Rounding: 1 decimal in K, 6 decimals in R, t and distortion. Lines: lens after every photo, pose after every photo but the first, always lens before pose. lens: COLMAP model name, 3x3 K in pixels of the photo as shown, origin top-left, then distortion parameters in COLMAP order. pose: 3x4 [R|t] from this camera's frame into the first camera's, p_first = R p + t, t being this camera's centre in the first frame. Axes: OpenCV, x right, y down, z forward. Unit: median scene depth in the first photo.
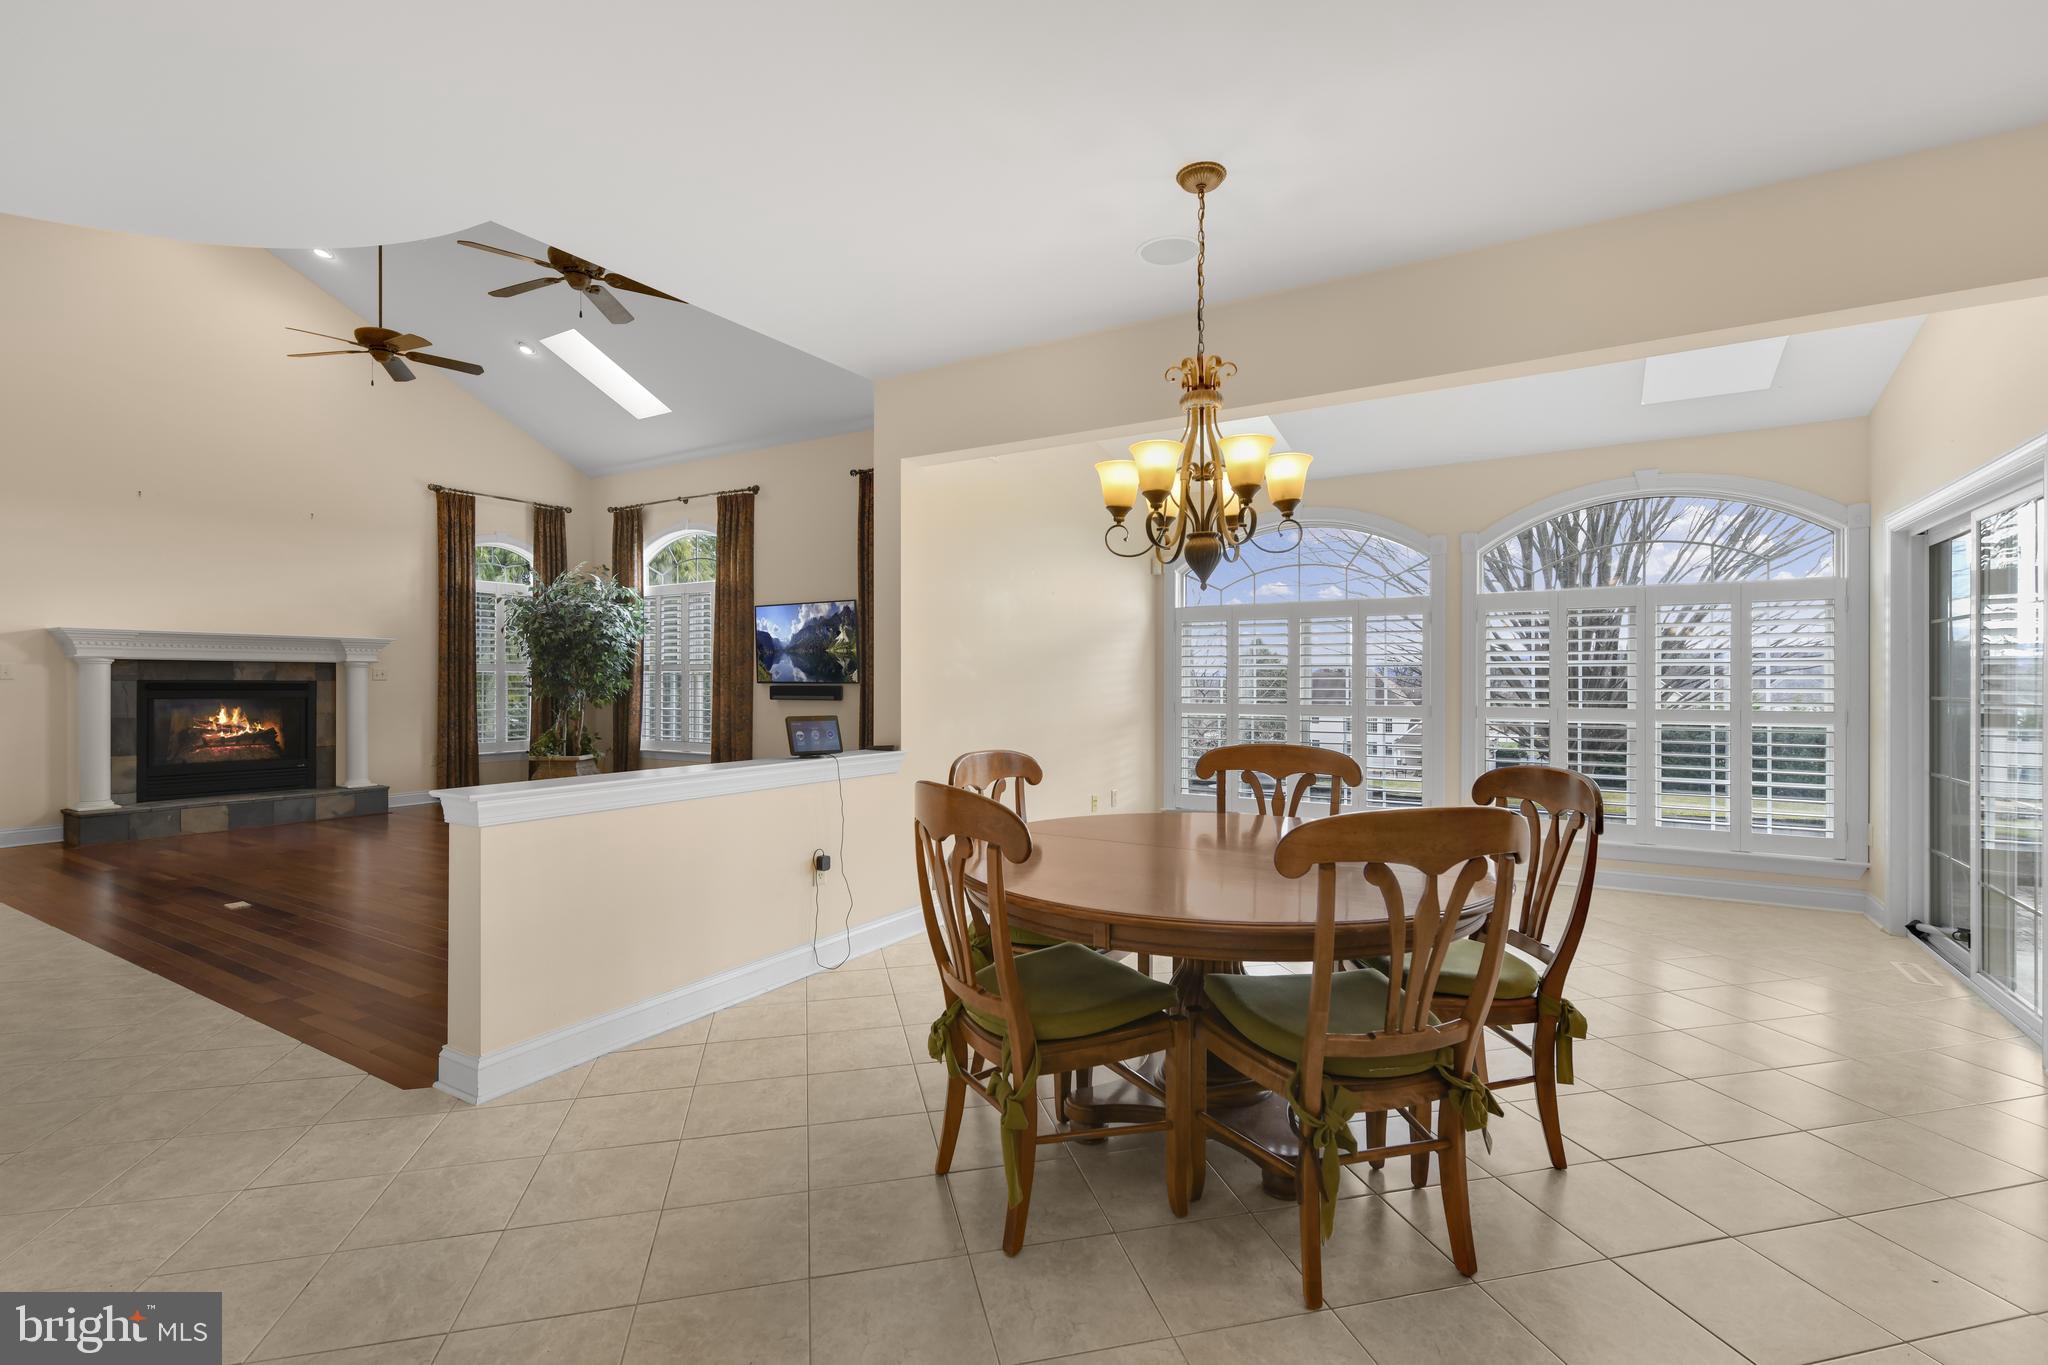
lens RADIAL K [[907.7, 0, 1017.7], [0, 907.7, 694.0], [0, 0, 1]] dist [0.002821, -0.001420]
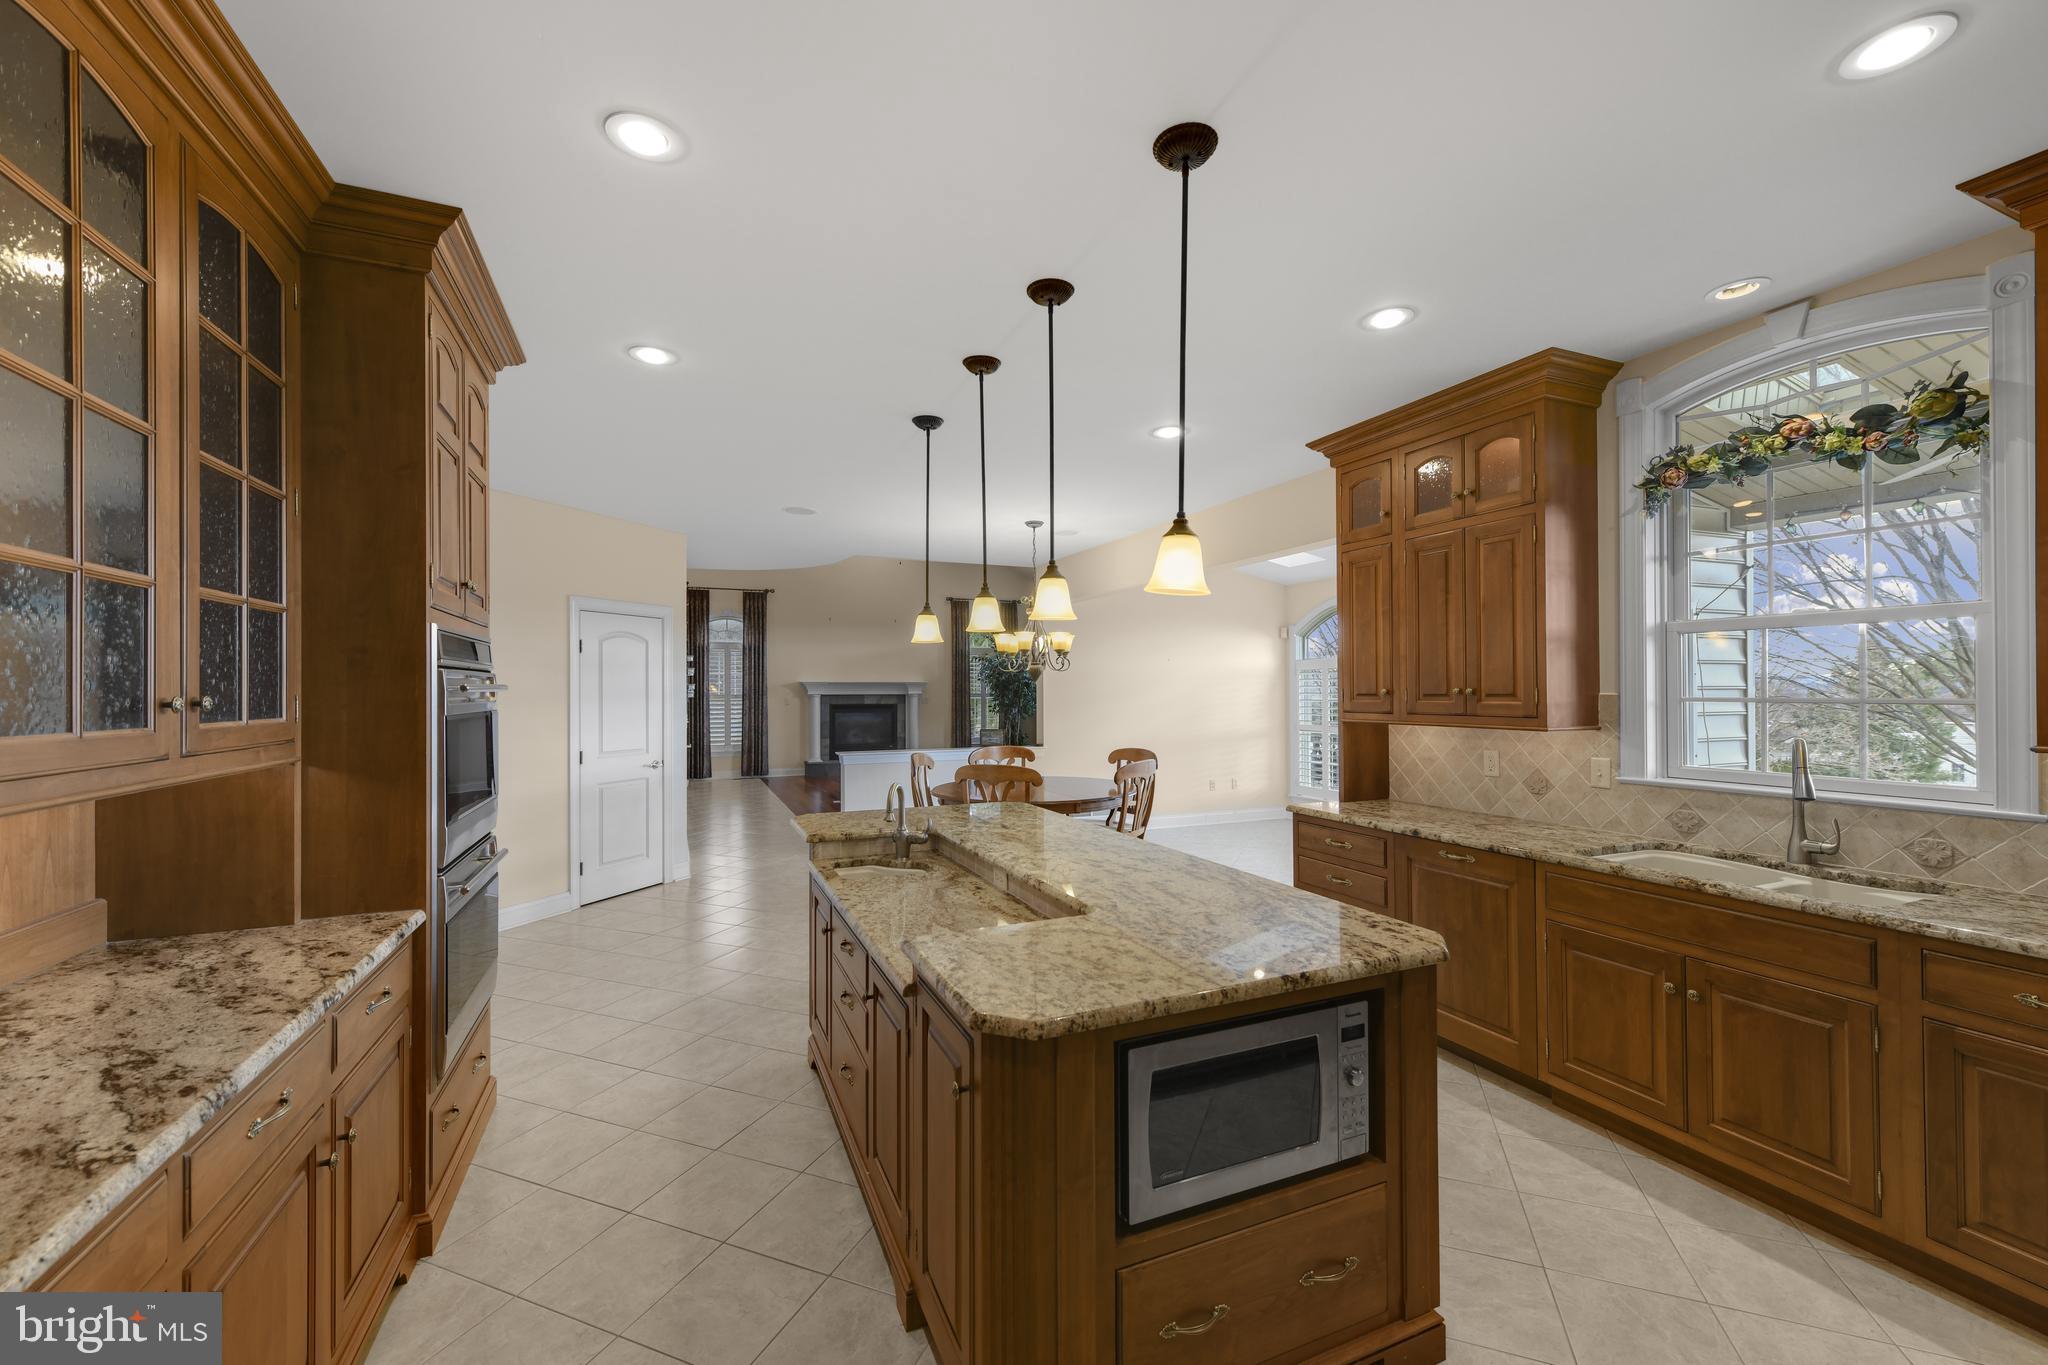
lens RADIAL K [[815.6, 0, 1023.6], [0, 815.6, 684.4], [0, 0, 1]] dist [0.007123, -0.000566]
pose [[0.811543, -0.009030, -0.584224, 0.549826], [-0.005074, 0.999734, -0.022501, -0.020615], [0.584271, 0.021225, 0.811281, -0.314040]]
